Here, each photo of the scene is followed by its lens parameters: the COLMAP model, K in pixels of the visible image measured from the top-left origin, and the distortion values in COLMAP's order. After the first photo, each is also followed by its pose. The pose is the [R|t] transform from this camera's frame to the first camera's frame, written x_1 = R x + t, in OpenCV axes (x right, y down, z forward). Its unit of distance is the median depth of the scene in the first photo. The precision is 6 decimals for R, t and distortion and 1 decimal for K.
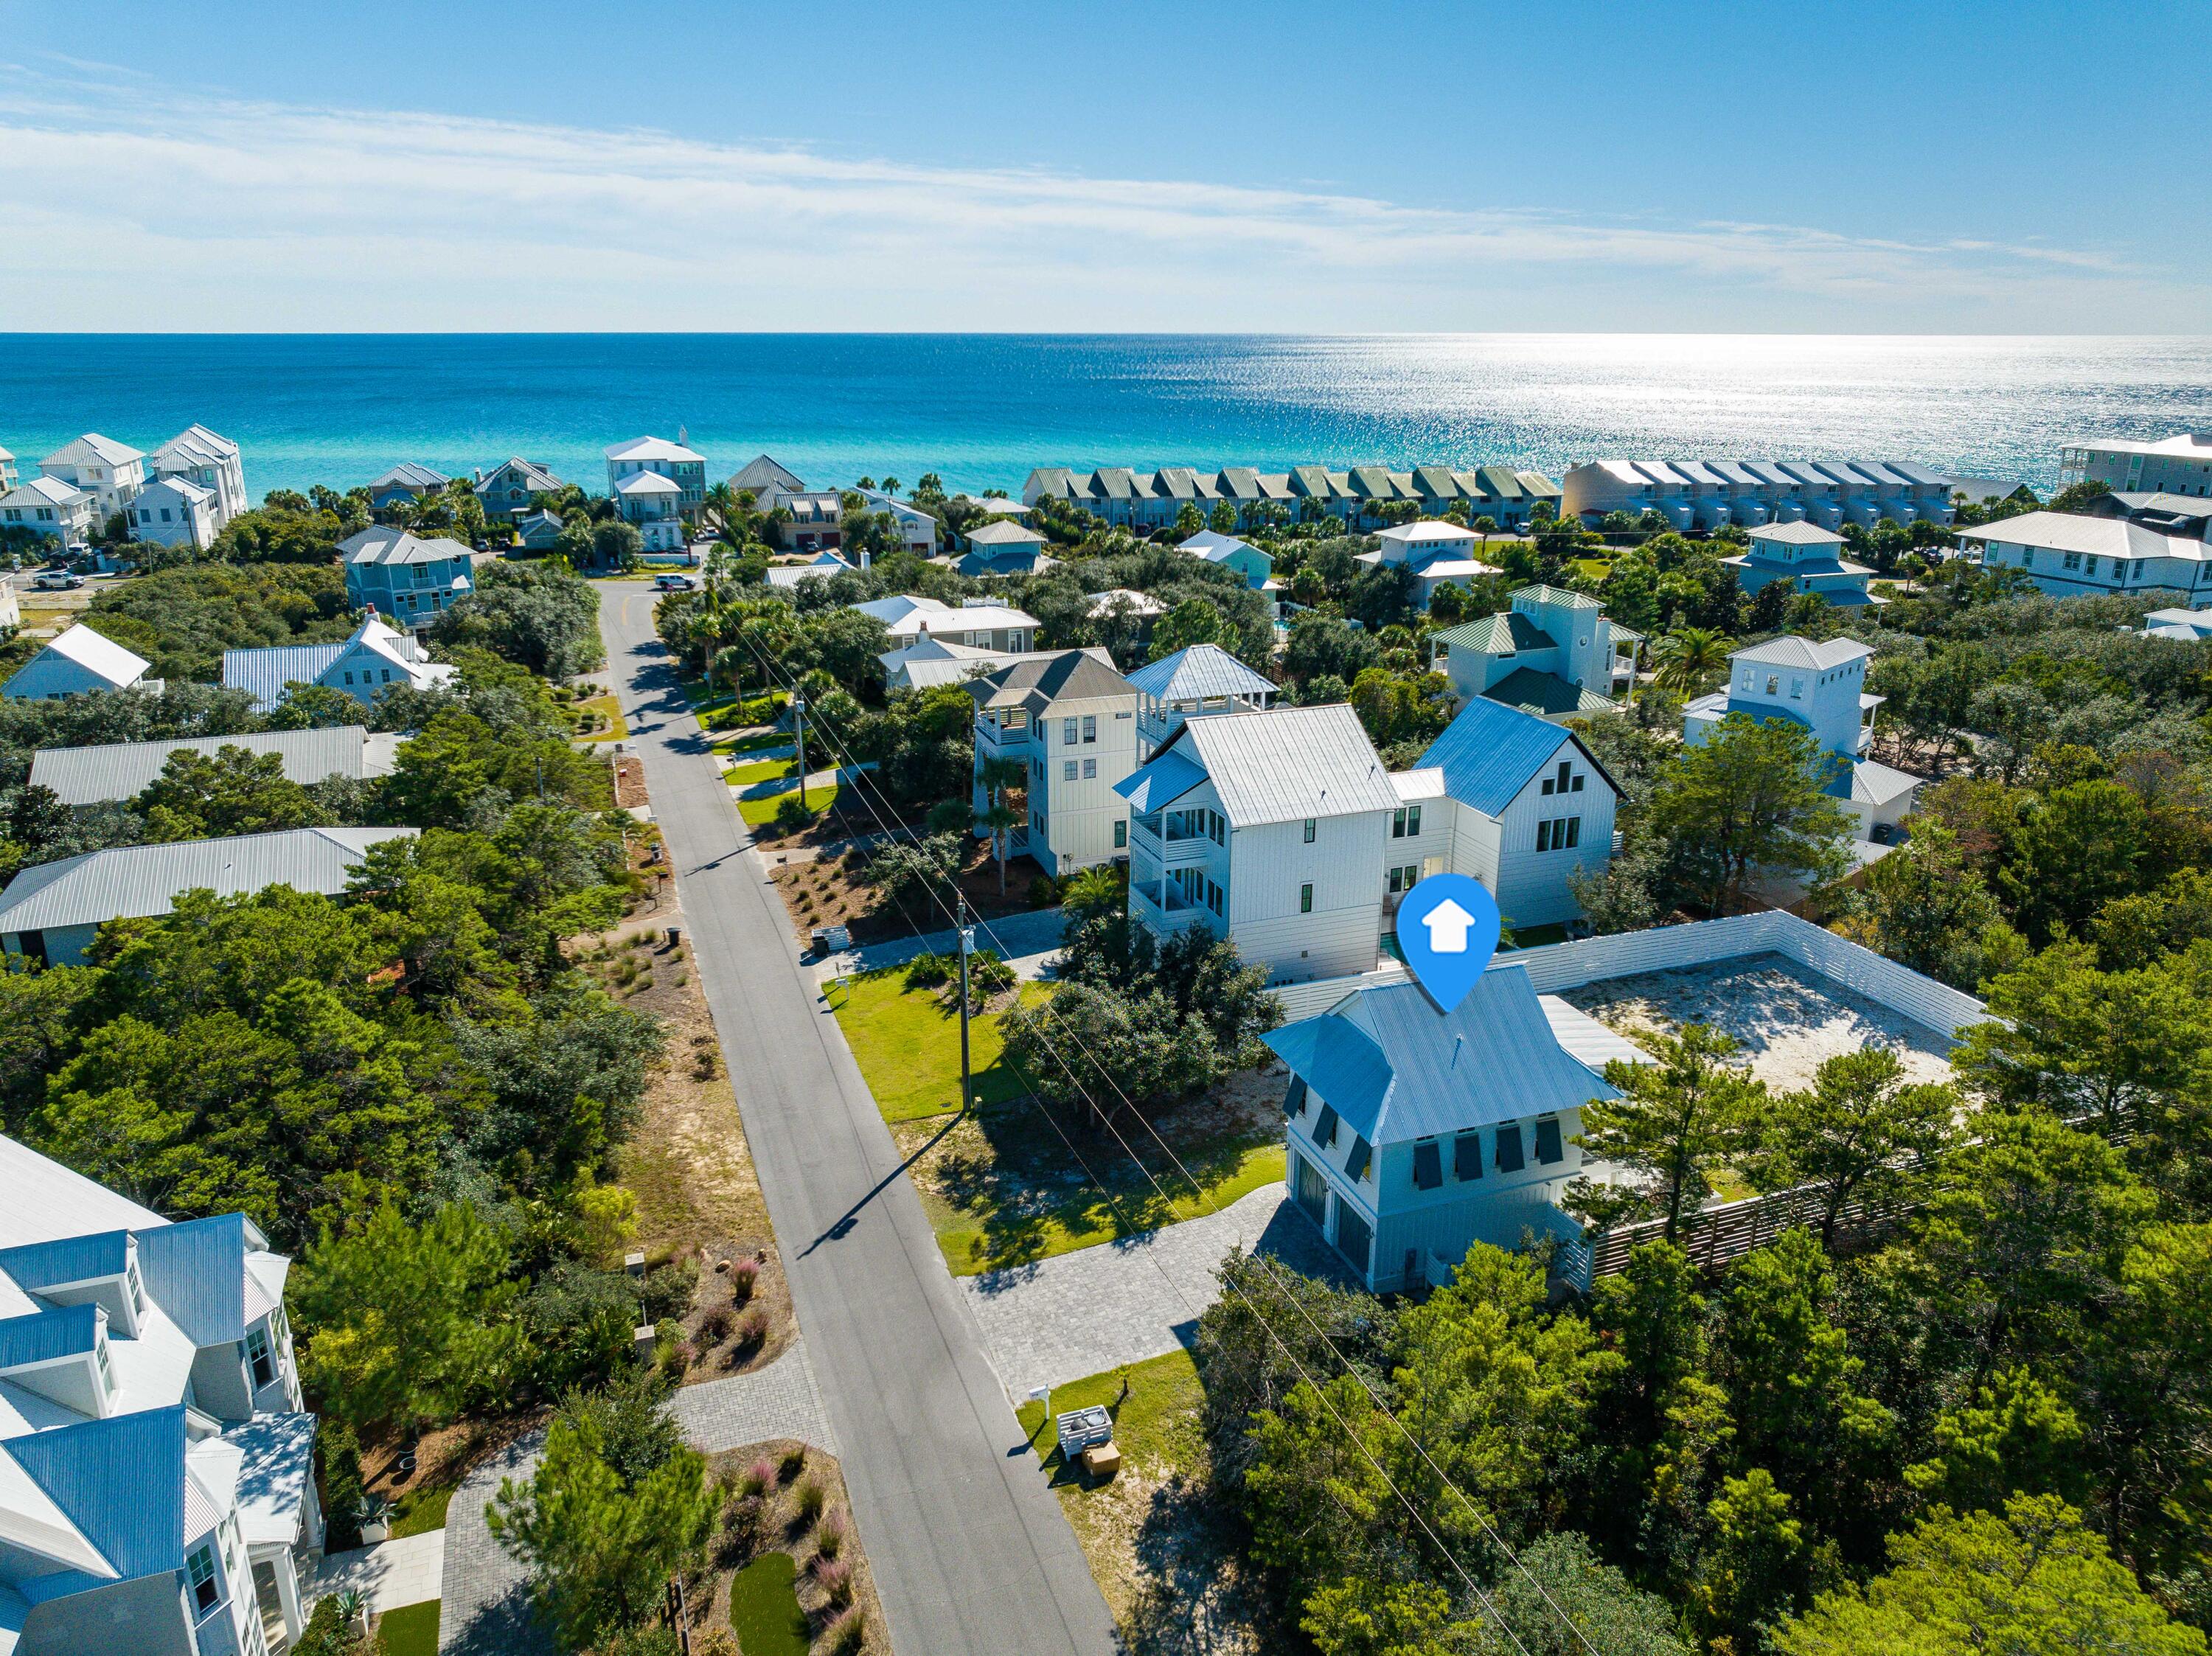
lens RADIAL K [[1540.8, 0, 1106.0], [0, 1540.8, 828.0], [0, 0, 1]] dist [-0.019019, 0.025728]
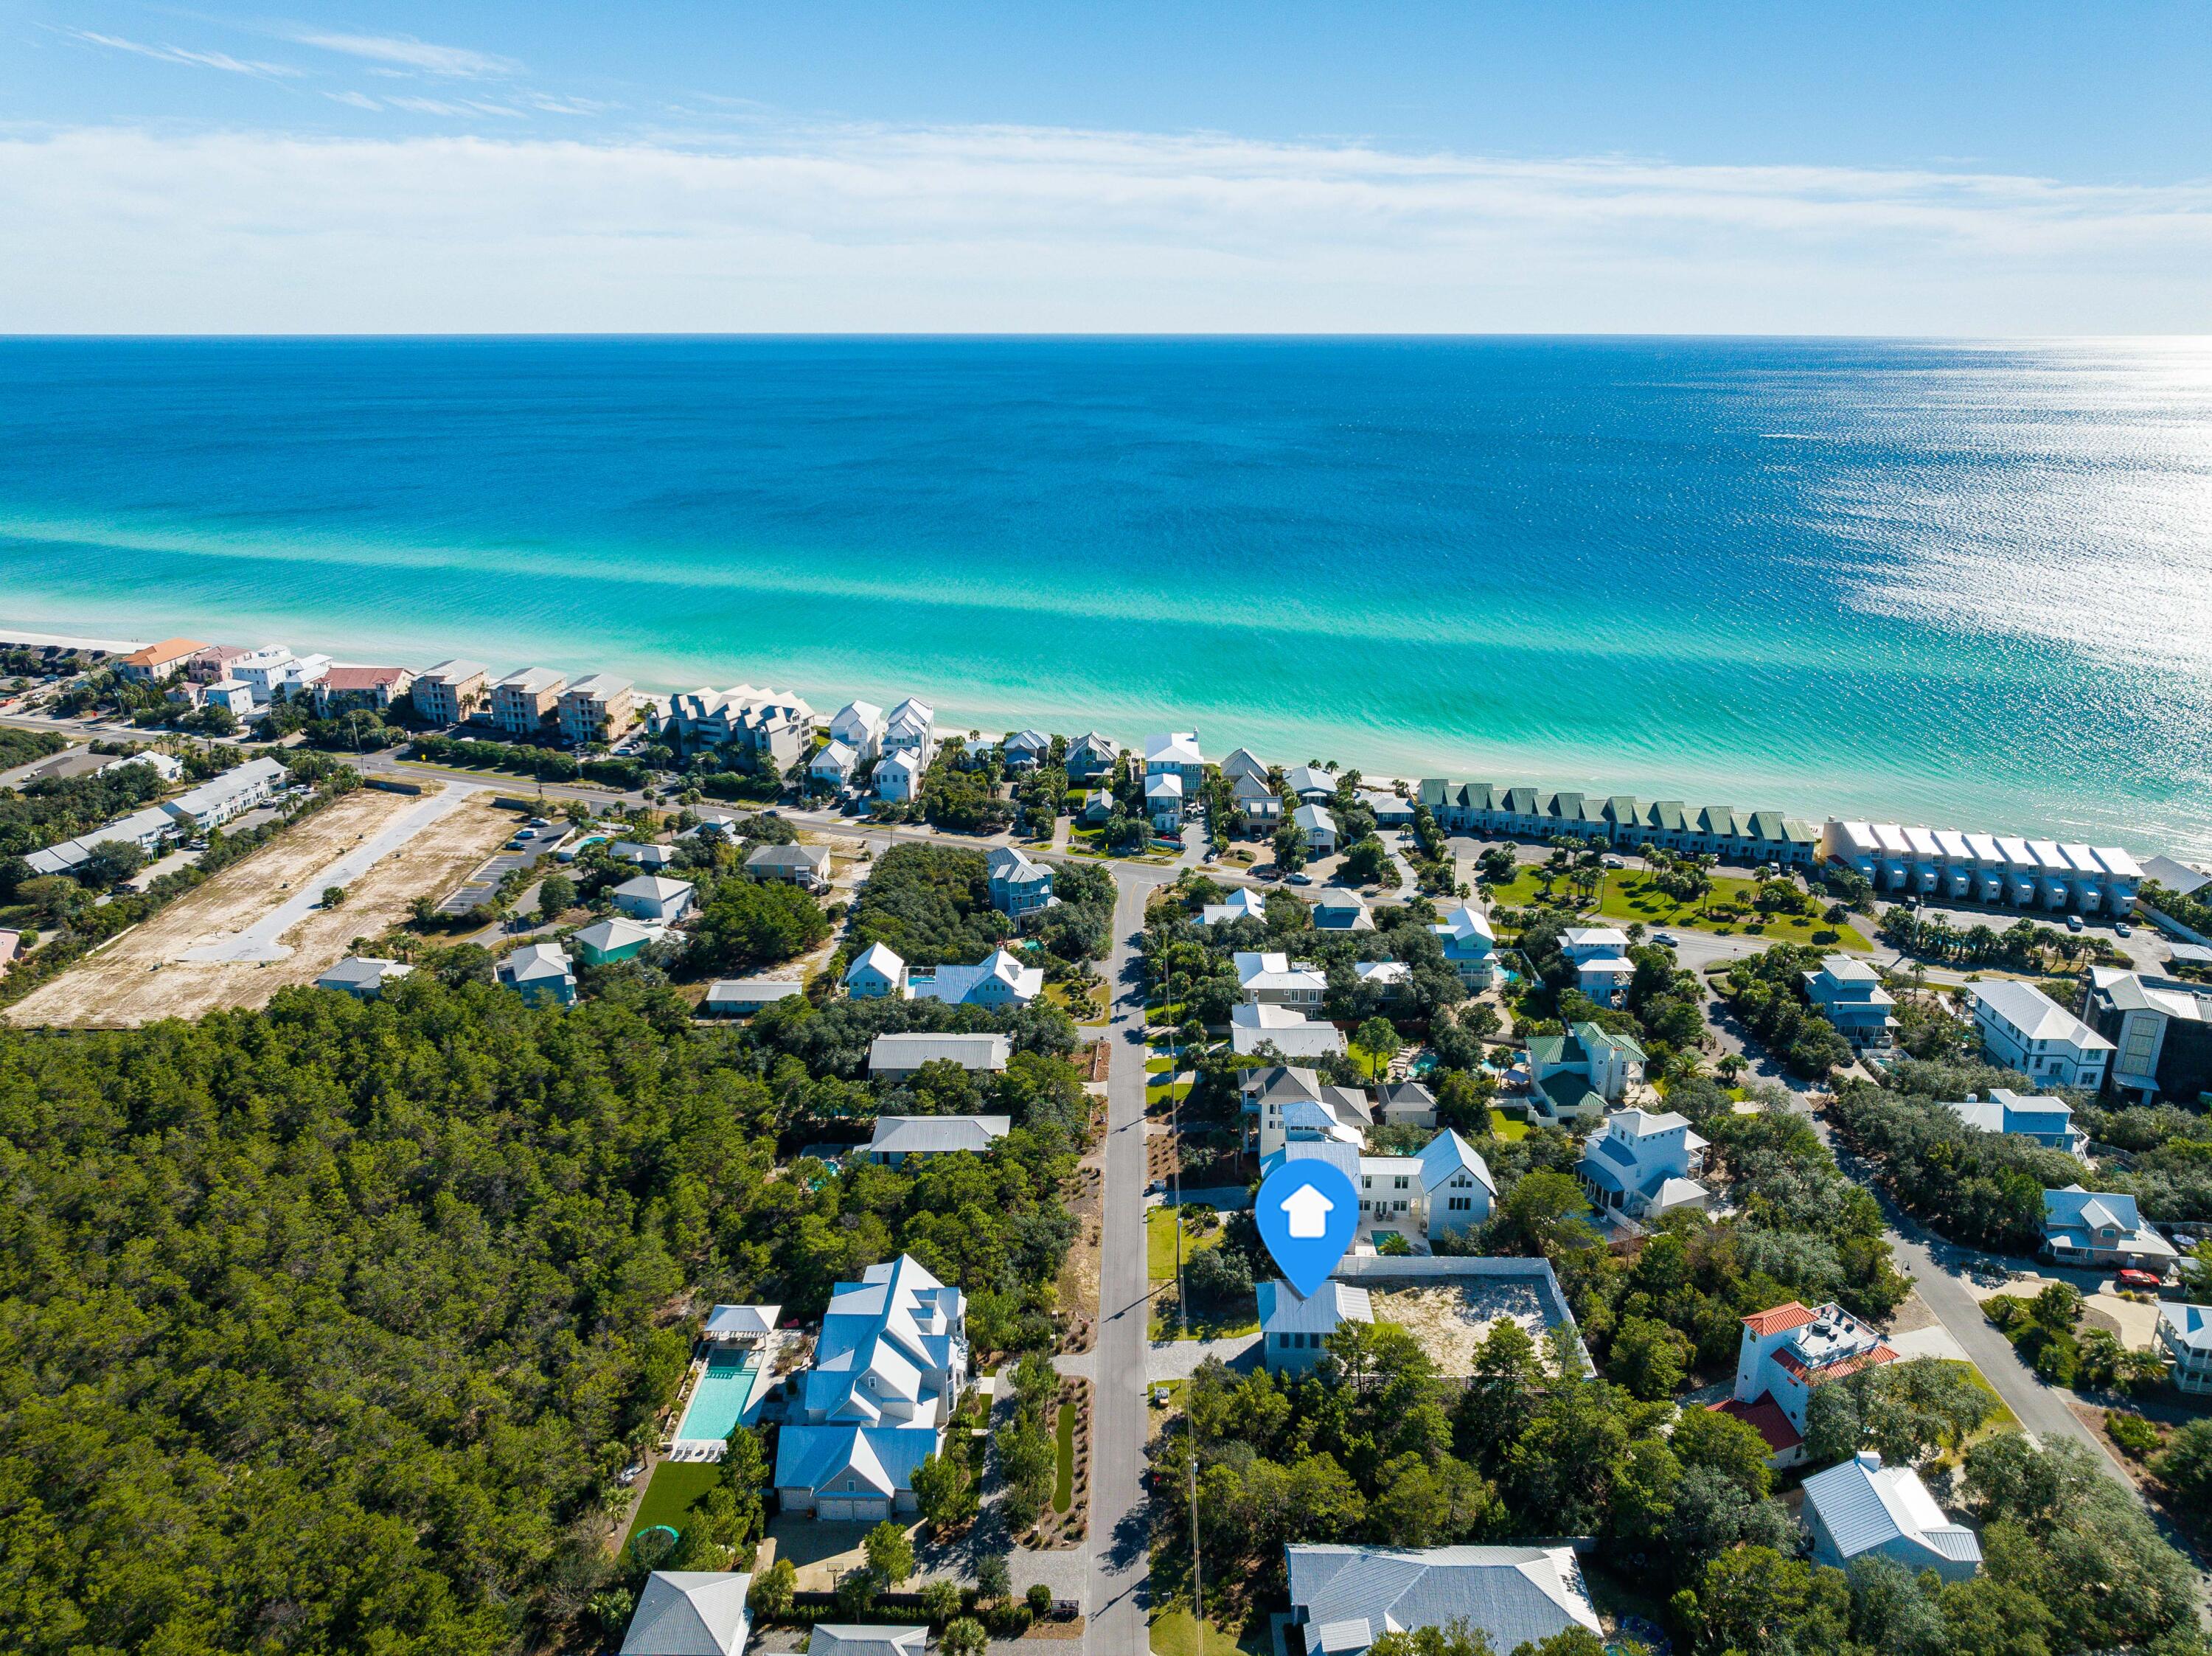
lens RADIAL K [[1539.4, 0, 1106.0], [0, 1539.4, 828.0], [0, 0, 1]] dist [0.002795, -0.007779]
pose [[0.931418, 0.113893, -0.345671, 0.540679], [-0.112741, 0.993346, 0.023510, -0.555936], [0.346049, 0.017074, 0.938061, -1.370266]]
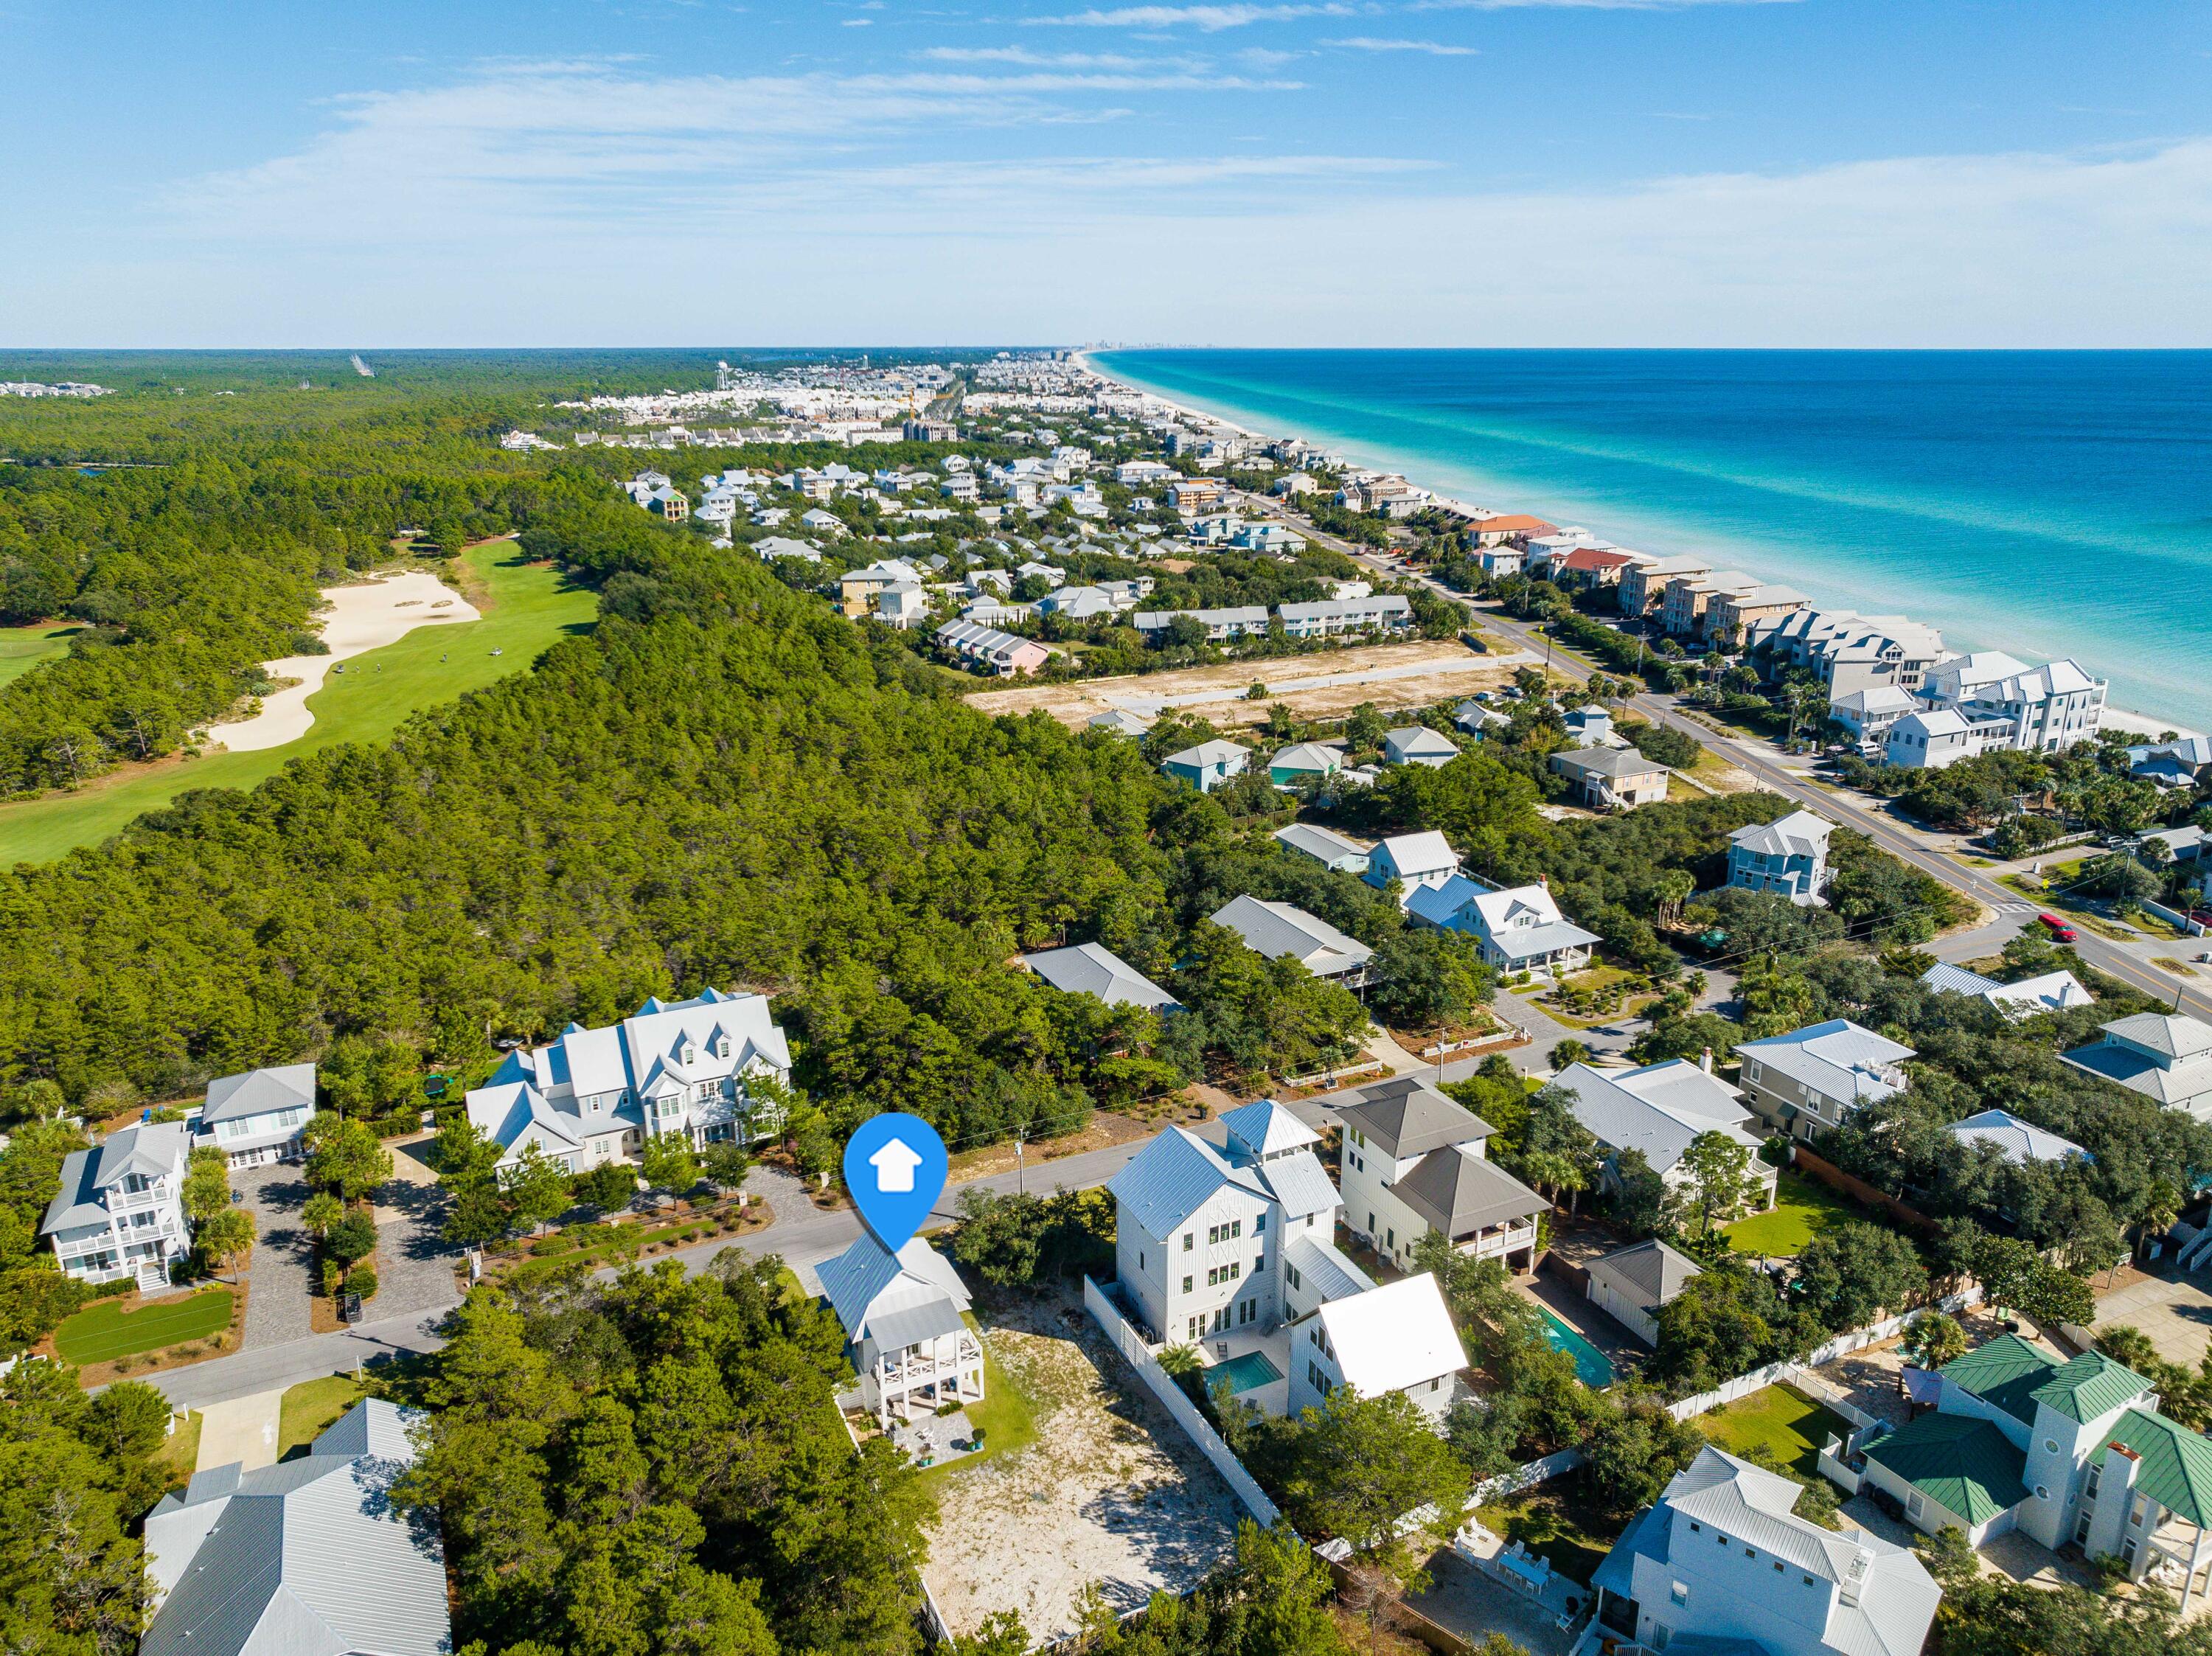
lens RADIAL K [[1539.4, 0, 1106.0], [0, 1539.4, 828.0], [0, 0, 1]] dist [0.002795, -0.007779]
pose [[0.088929, 0.298619, -0.950220, 1.334800], [-0.303340, 0.916802, 0.259728, -0.678622], [0.948724, 0.265143, 0.172113, 0.516471]]
